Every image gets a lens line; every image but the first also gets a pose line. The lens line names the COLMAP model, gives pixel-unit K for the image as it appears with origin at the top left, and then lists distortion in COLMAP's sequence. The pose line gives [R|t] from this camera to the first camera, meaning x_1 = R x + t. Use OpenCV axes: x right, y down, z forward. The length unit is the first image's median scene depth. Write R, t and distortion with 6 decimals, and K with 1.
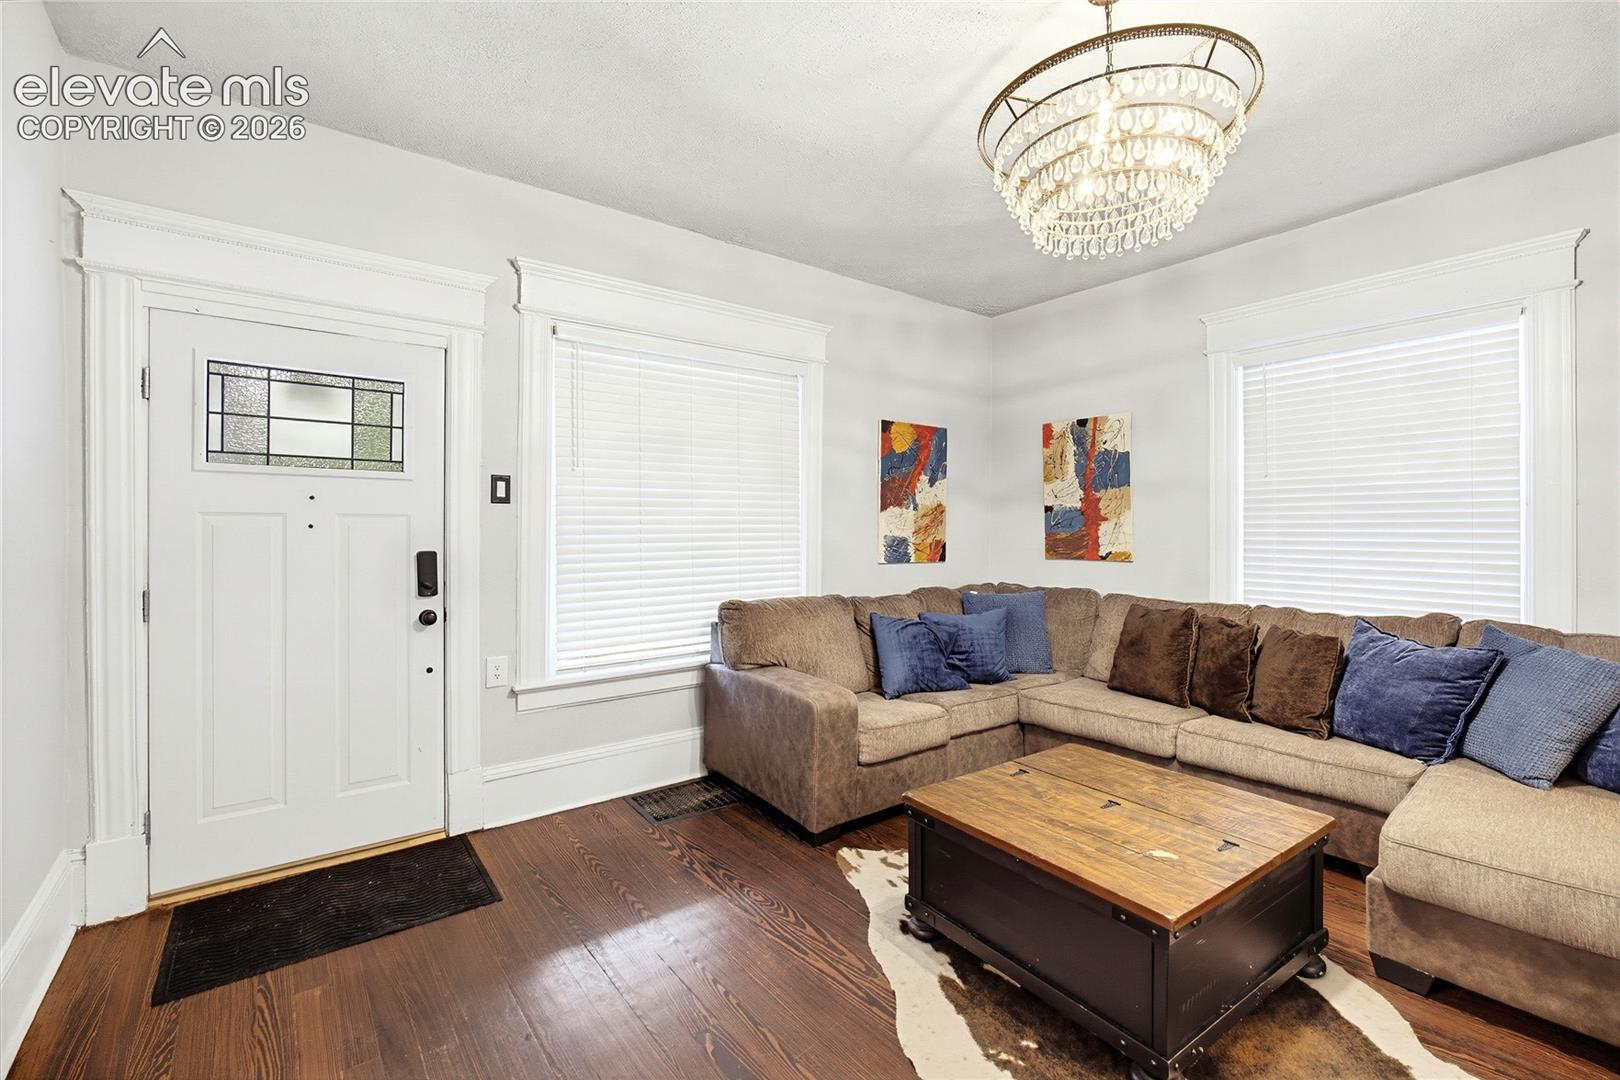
lens RADIAL K [[684.5, 0, 815.3], [0, 684.5, 524.3], [0, 0, 1]] dist [-0.016083, 0.001355]
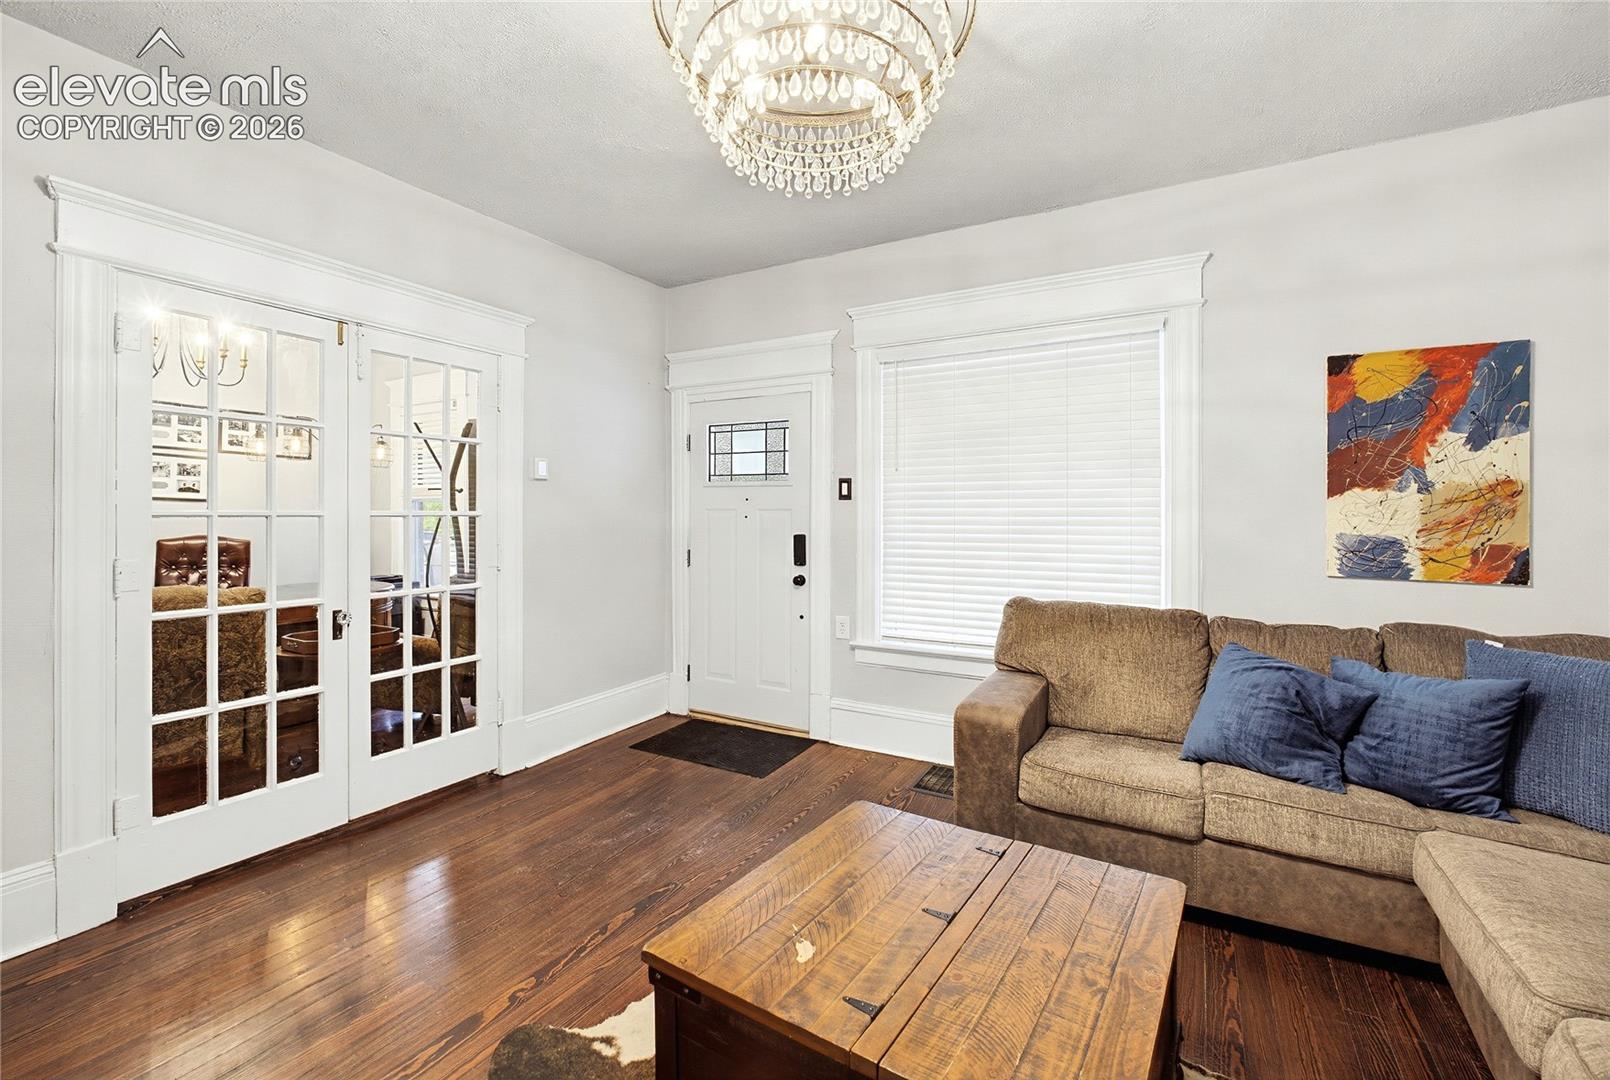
lens RADIAL K [[680.3, 0, 801.7], [0, 680.3, 512.7], [0, 0, 1]] dist [-0.016083, 0.001355]
pose [[0.389124, -0.003488, -0.921179, 0.613730], [-0.001659, 0.999989, -0.004487, 0.000223], [0.921184, 0.003275, 0.389114, 0.357146]]
